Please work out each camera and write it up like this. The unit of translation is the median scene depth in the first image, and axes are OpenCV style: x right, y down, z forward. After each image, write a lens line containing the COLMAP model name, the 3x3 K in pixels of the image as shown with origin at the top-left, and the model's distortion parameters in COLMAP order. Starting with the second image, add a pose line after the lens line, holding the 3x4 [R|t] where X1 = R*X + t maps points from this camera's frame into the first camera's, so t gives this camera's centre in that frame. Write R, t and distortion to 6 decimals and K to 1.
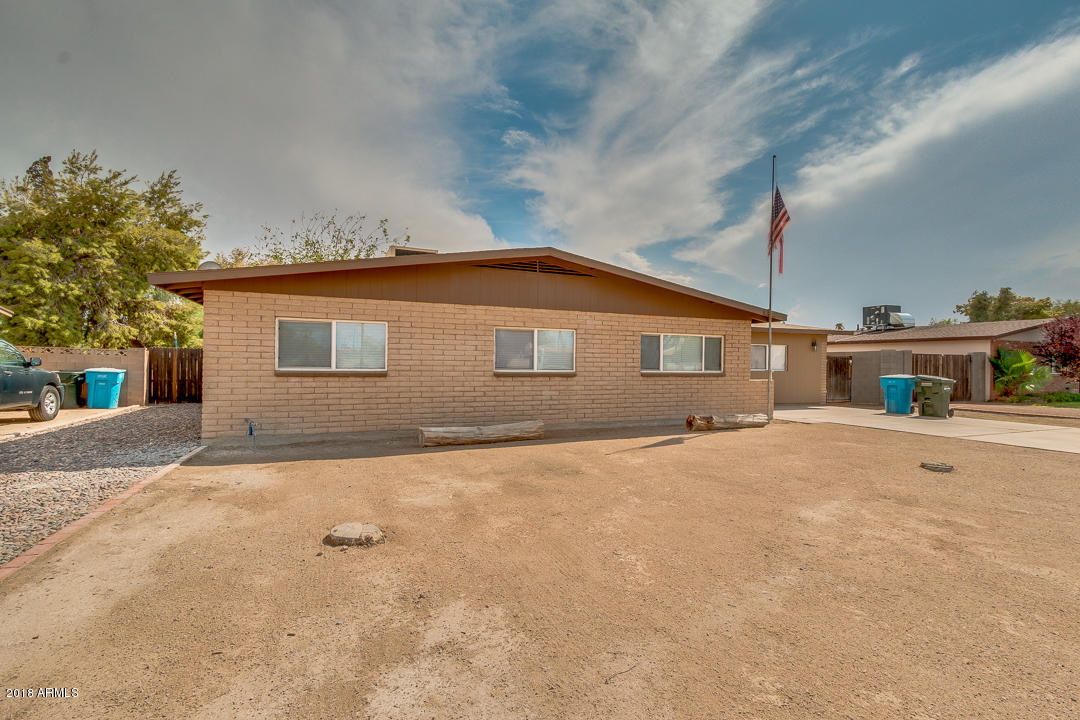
lens RADIAL K [[500.6, 0, 550.2], [0, 500.6, 362.4], [0, 0, 1]] dist [0.002551, -0.000035]
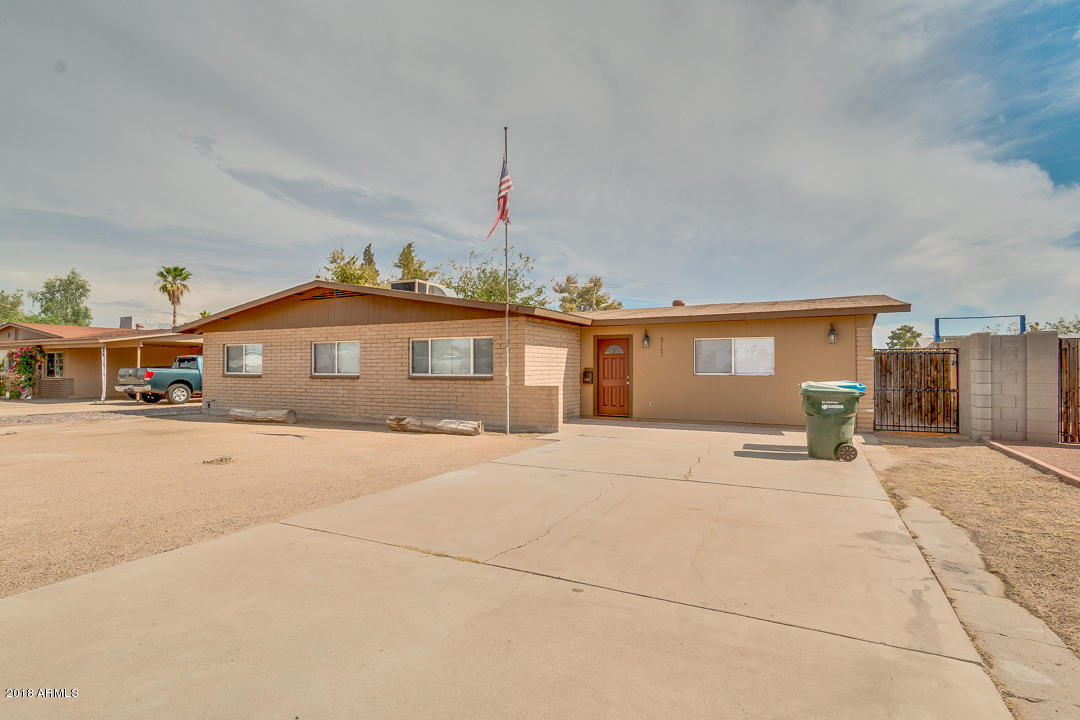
lens RADIAL K [[529.8, 0, 540.4], [0, 529.8, 362.8], [0, 0, 1]] dist [0.000824, 0.000121]
pose [[0.646230, -0.017938, -0.762932, 1.239439], [0.008825, 0.999833, -0.016033, 0.013028], [0.763092, 0.003628, 0.646280, 0.473052]]
